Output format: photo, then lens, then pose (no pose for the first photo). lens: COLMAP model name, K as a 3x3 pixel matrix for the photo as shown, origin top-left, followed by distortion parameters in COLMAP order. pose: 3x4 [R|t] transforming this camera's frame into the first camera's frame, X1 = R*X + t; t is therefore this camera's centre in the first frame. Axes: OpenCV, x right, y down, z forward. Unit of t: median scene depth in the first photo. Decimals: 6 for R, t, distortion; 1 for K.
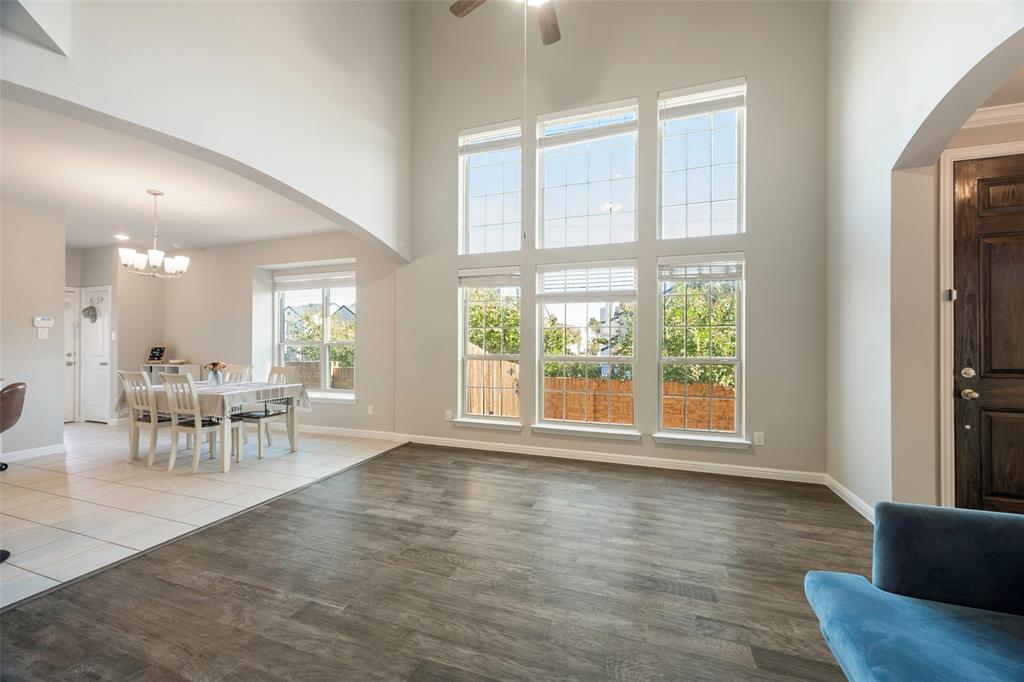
lens RADIAL K [[405.1, 0, 513.5], [0, 405.1, 344.1], [0, 0, 1]] dist [0.001398, 0.000037]
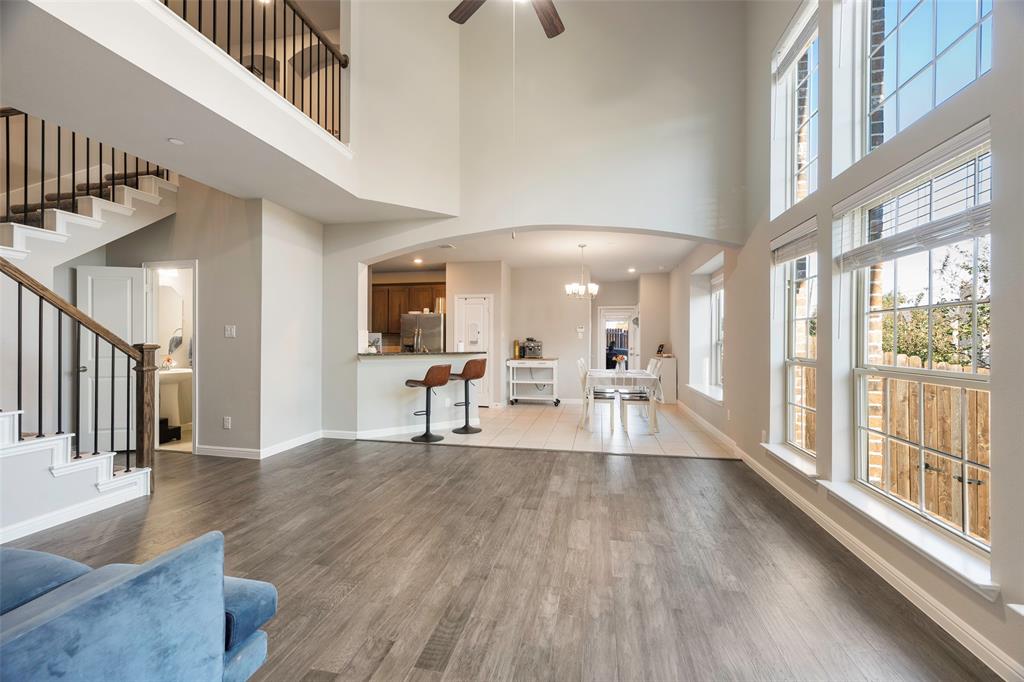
lens RADIAL K [[405.1, 0, 513.5], [0, 405.1, 344.1], [0, 0, 1]] dist [0.001398, 0.000037]
pose [[0.136765, 0.007399, -0.990576, 1.023385], [-0.004106, 0.999968, 0.006902, -0.000883], [0.990595, 0.003123, 0.136791, 0.843019]]
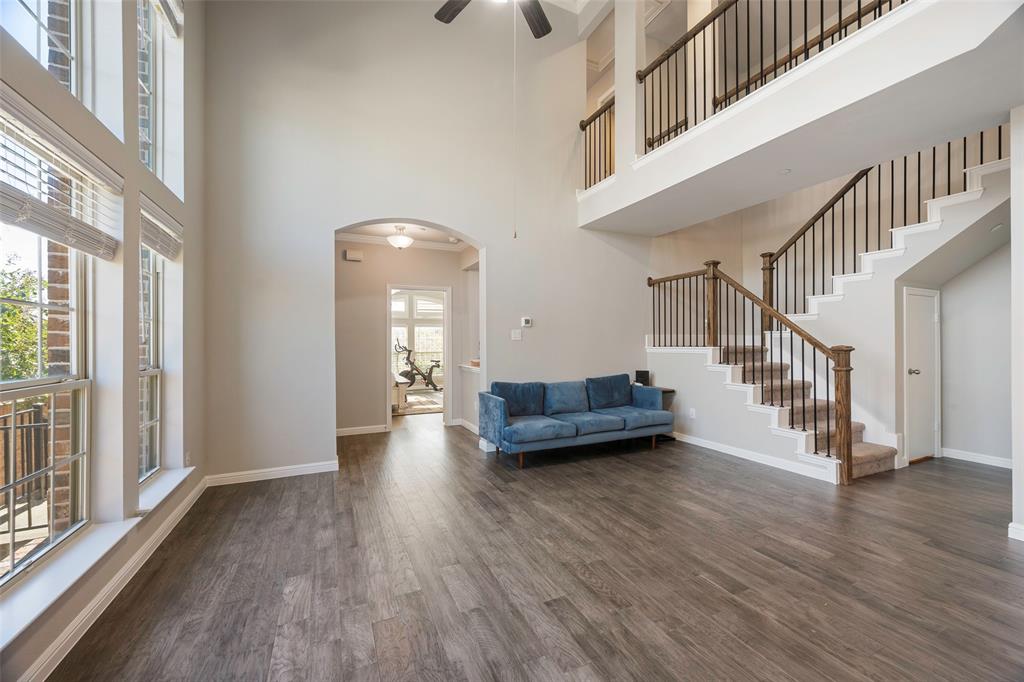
lens RADIAL K [[405.1, 0, 513.5], [0, 405.1, 344.1], [0, 0, 1]] dist [0.001398, 0.000037]
pose [[-0.698978, -0.000489, 0.715143, -0.664233], [0.004621, 0.999976, 0.005201, -0.007053], [-0.715128, 0.006941, -0.698959, 1.661399]]
